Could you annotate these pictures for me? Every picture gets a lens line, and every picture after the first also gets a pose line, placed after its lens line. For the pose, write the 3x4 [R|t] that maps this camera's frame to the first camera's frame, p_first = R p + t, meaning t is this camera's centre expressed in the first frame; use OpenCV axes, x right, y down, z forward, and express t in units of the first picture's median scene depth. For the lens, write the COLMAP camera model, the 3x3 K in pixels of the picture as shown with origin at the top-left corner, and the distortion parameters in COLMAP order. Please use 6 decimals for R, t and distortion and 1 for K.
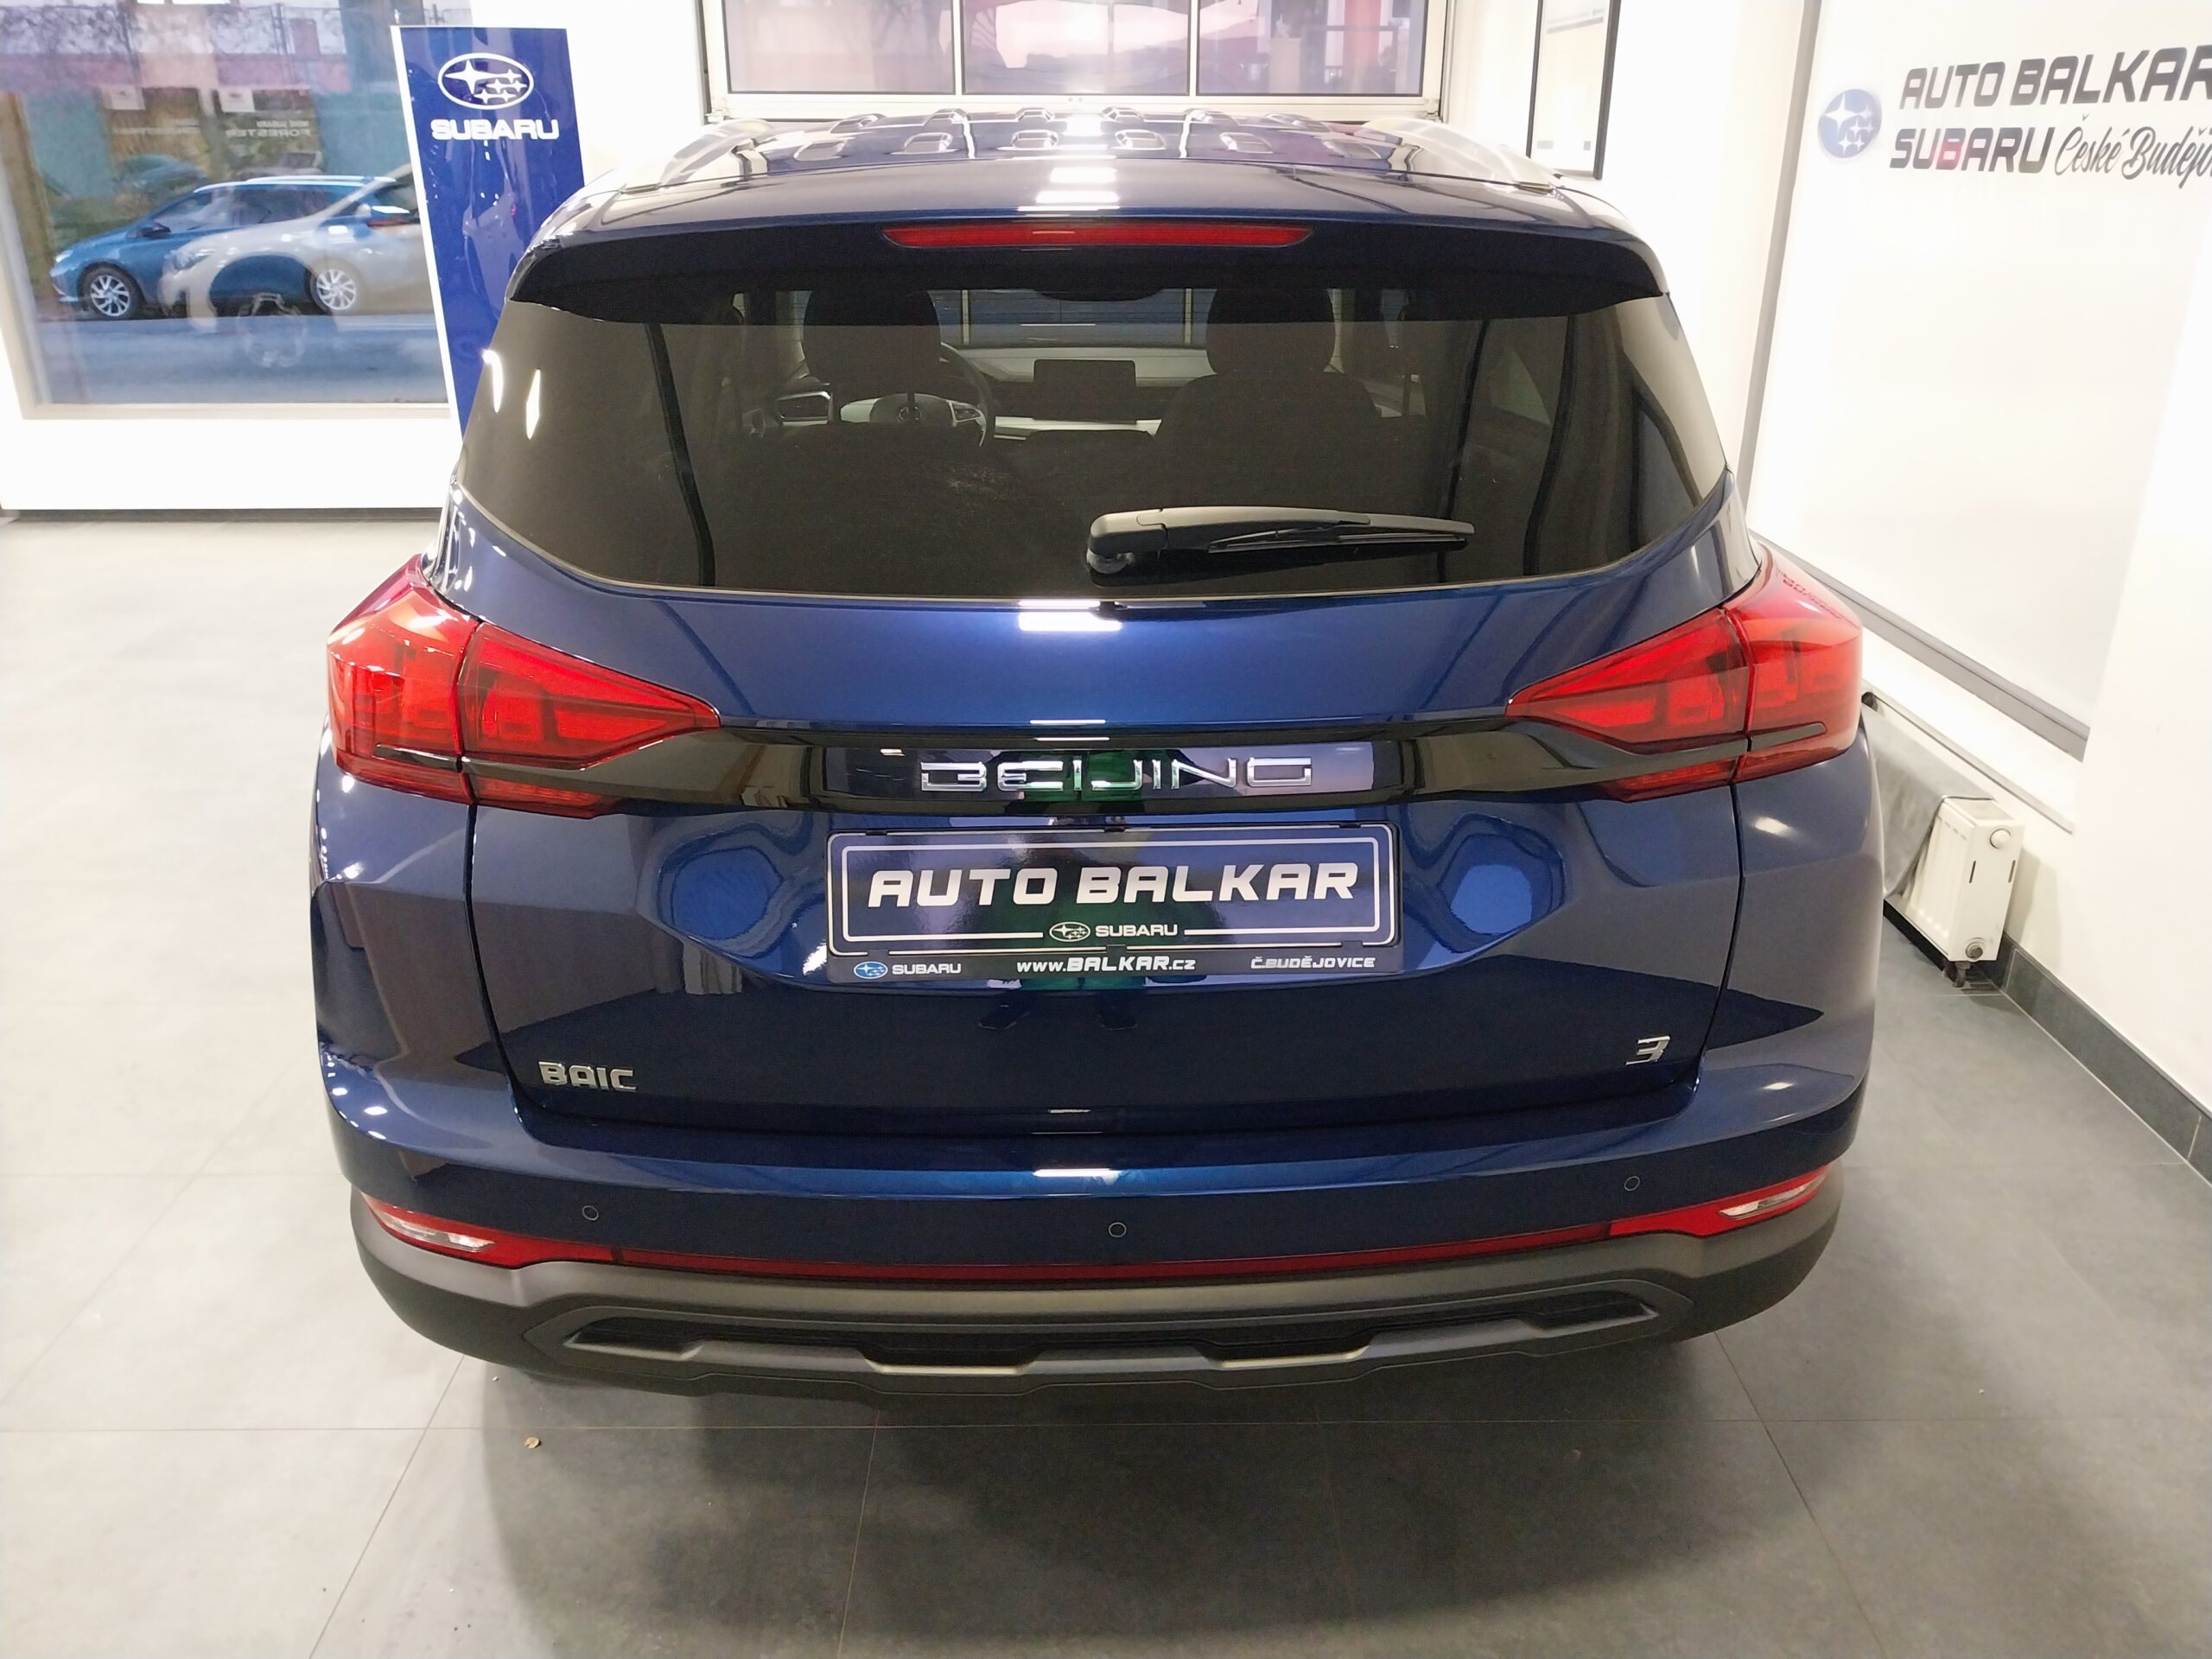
lens RADIAL K [[1742.1, 0, 1101.9], [0, 1742.1, 829.3], [0, 0, 1]] dist [0.042711, -0.005033]
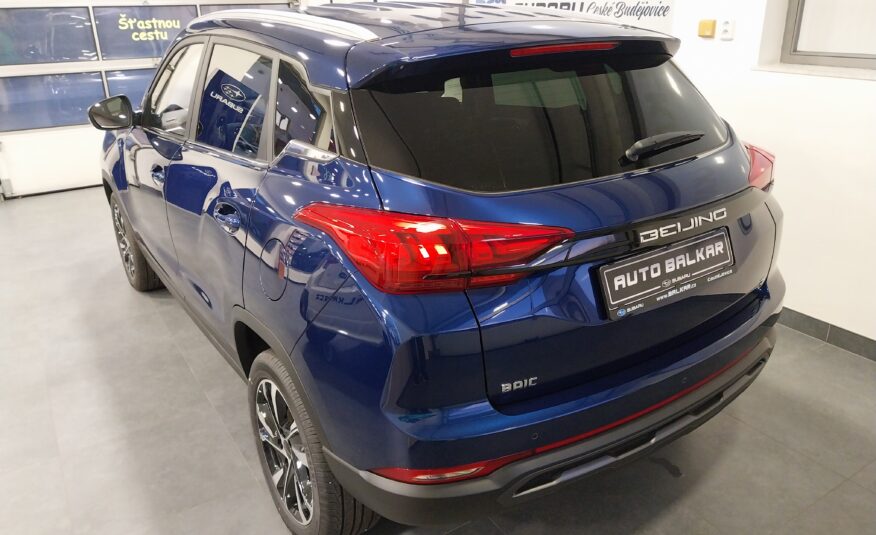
lens RADIAL K [[698.9, 0, 438.4], [0, 698.9, 265.9], [0, 0, 1]] dist [-0.006221, 0.035220]
pose [[0.851100, -0.213240, 0.479747, -0.895735], [0.223623, 0.974003, 0.036208, -0.096593], [-0.474995, 0.076466, 0.876660, 0.155863]]
